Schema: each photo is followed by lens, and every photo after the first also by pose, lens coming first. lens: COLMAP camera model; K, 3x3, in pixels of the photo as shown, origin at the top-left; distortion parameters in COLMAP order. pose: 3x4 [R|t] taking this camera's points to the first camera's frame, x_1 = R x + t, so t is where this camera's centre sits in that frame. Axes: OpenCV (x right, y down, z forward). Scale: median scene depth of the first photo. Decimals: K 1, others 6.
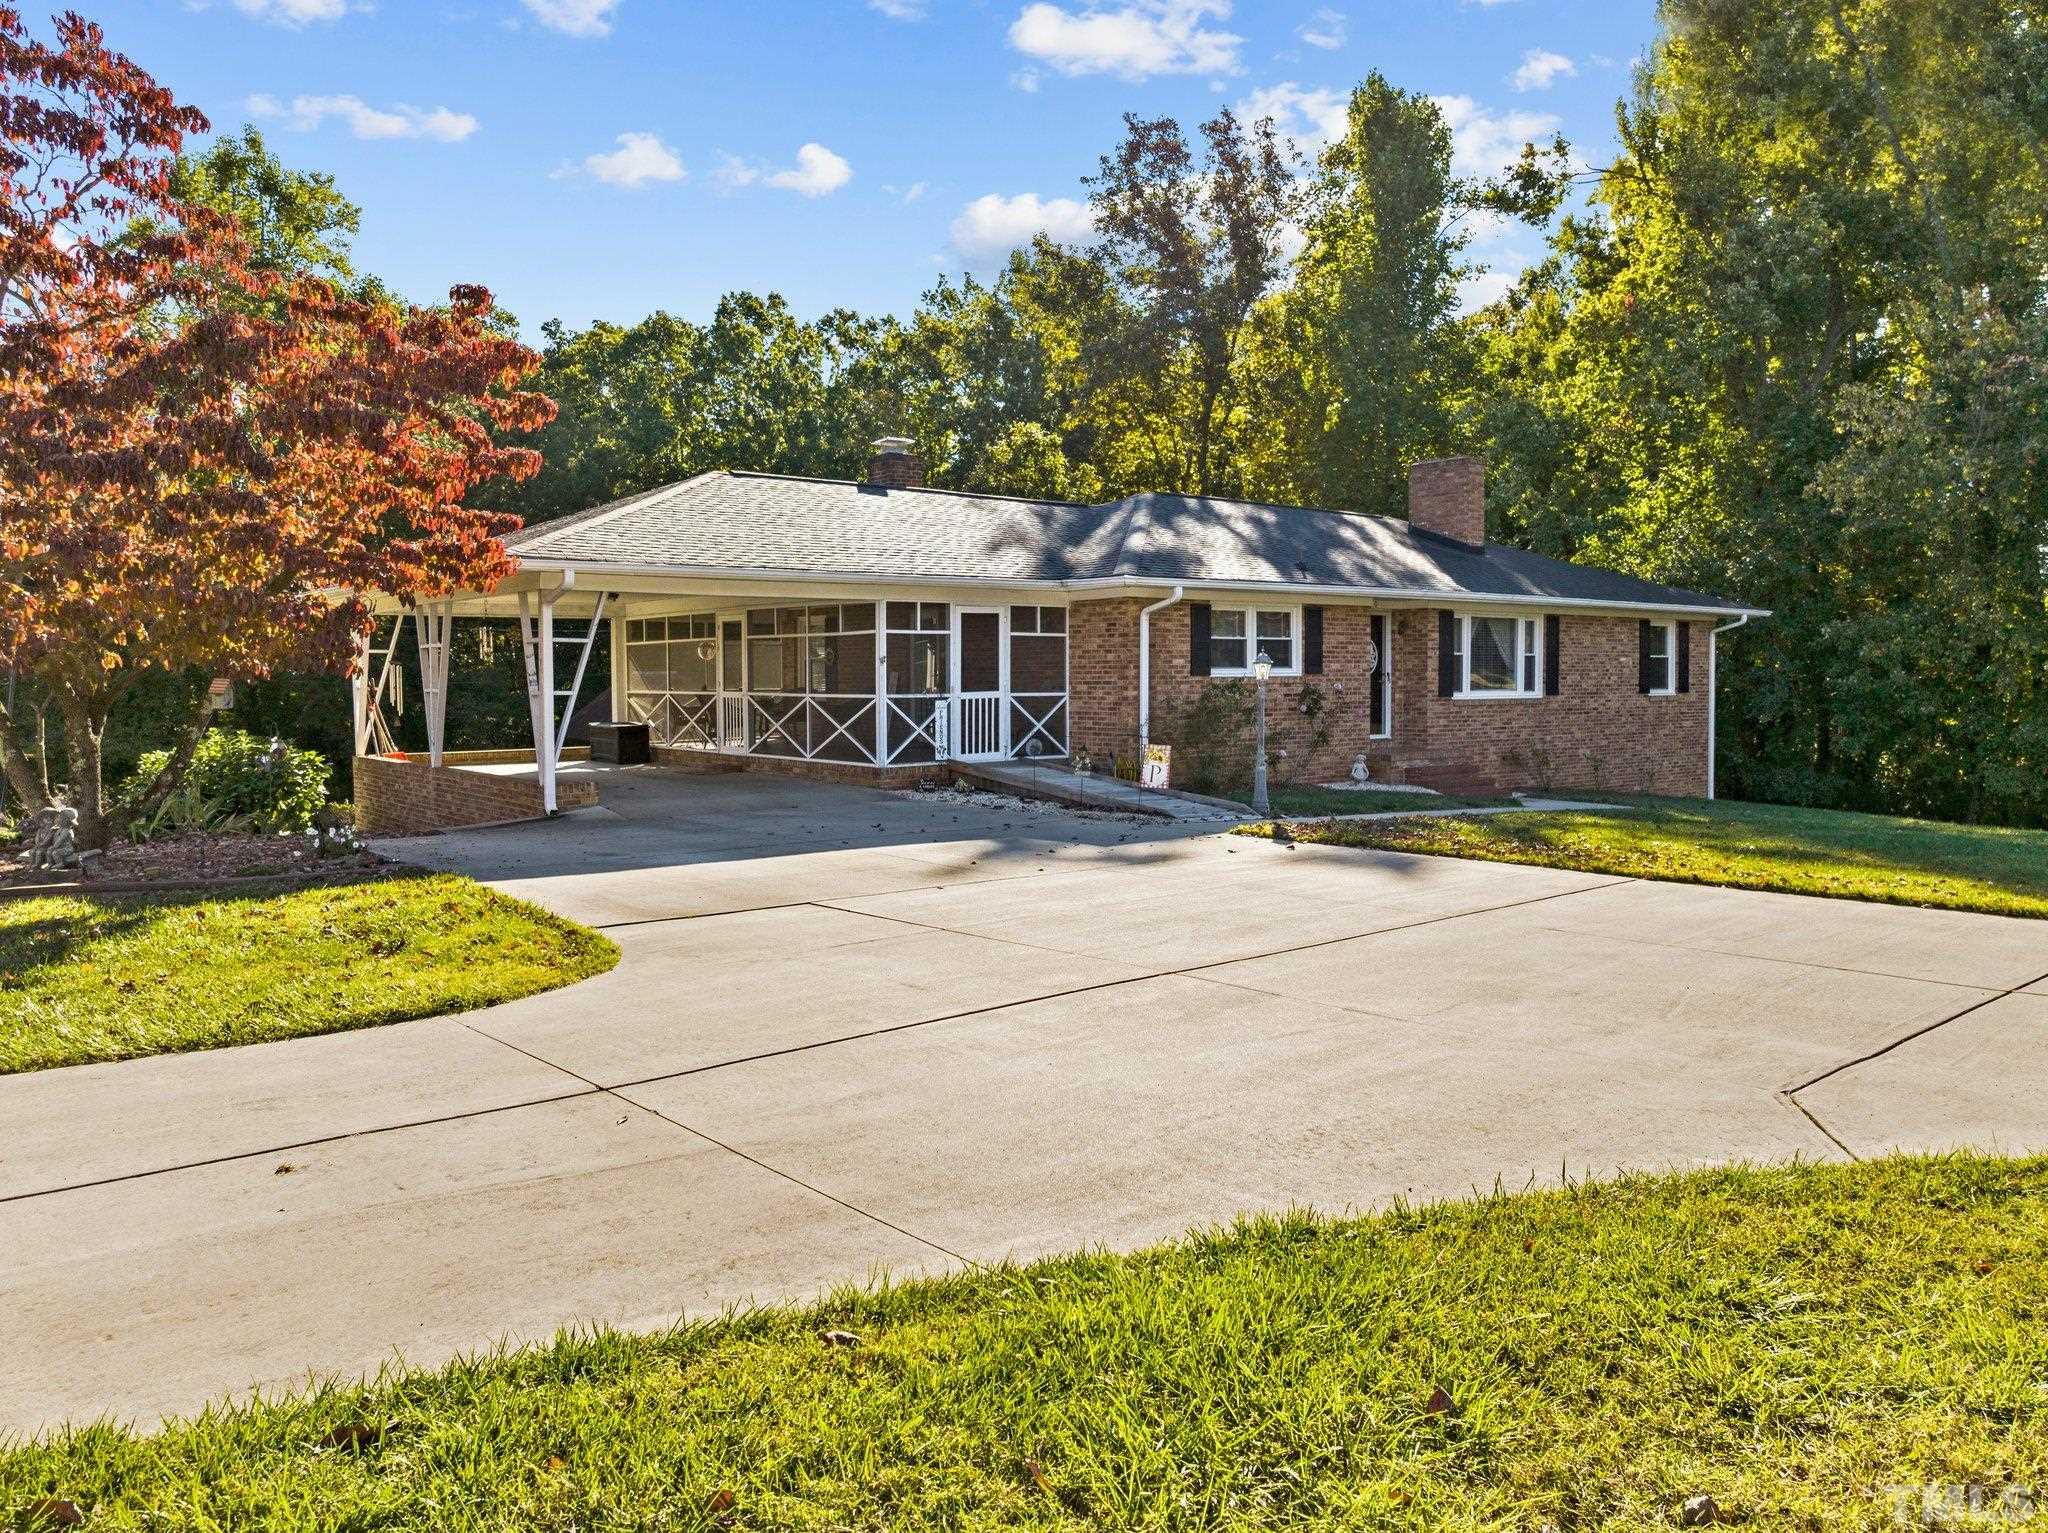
lens RADIAL K [[1468.9, 0, 1024.0], [0, 1468.9, 766.5], [0, 0, 1]] dist [-0.024415, -0.000508]
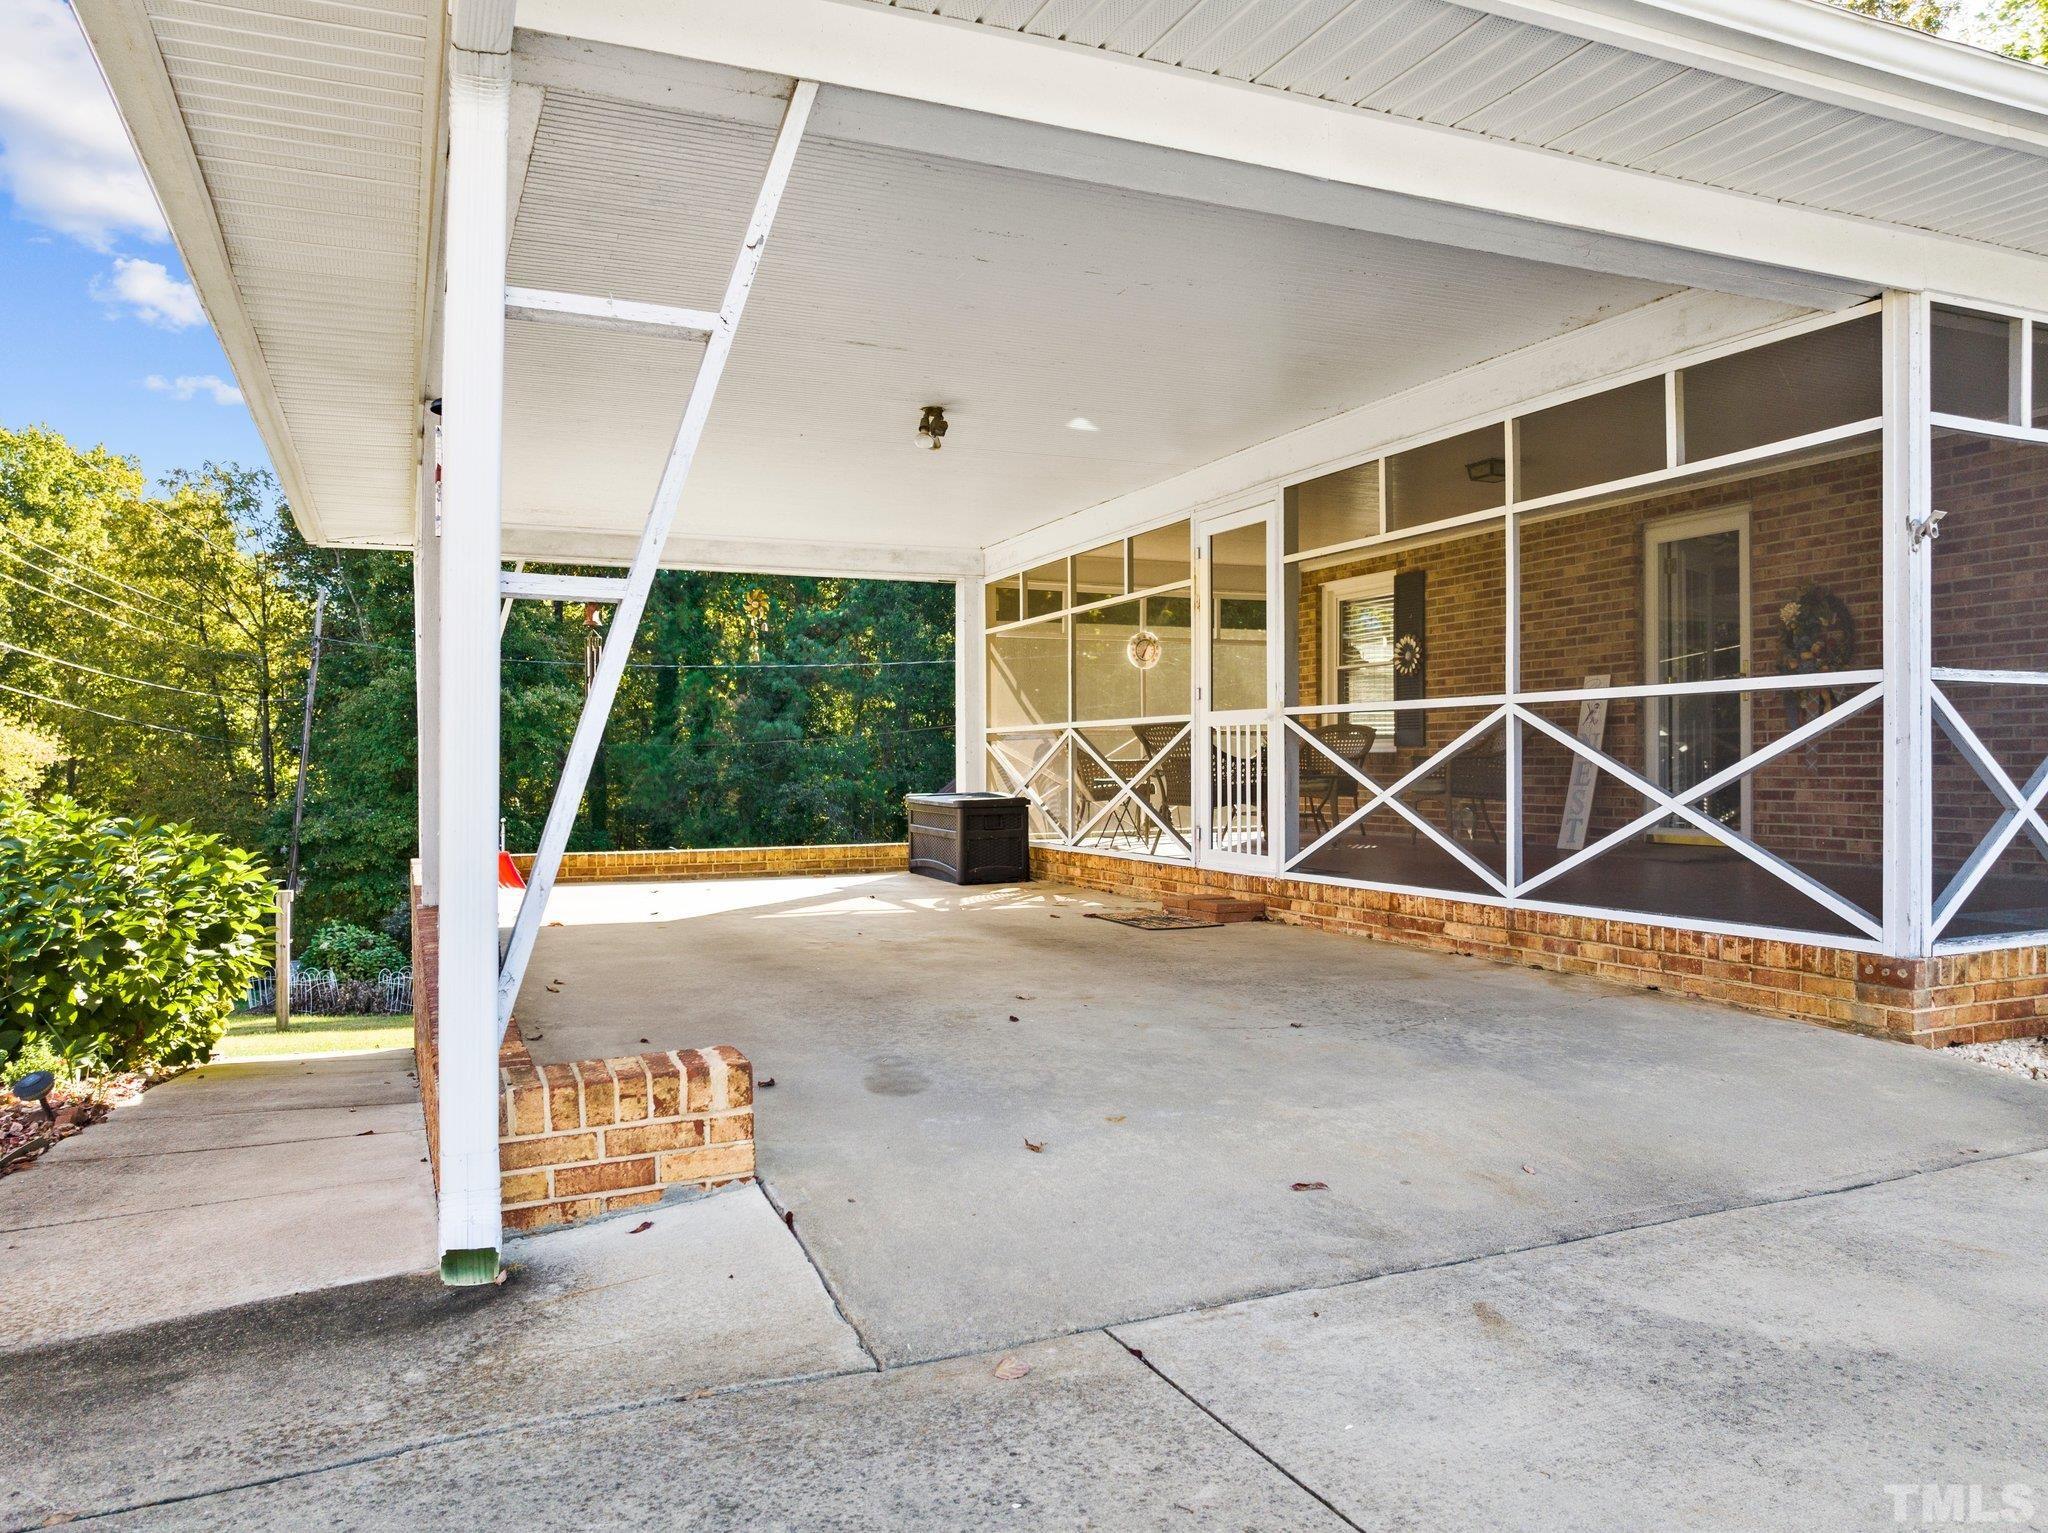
lens RADIAL K [[1468.9, 0, 1024.0], [0, 1468.9, 766.5], [0, 0, 1]] dist [-0.024415, -0.000508]
pose [[0.967814, 0.000721, -0.251664, -0.150066], [-0.015458, 0.998278, -0.056587, -0.012656], [0.251190, 0.058656, 0.966159, 0.589507]]
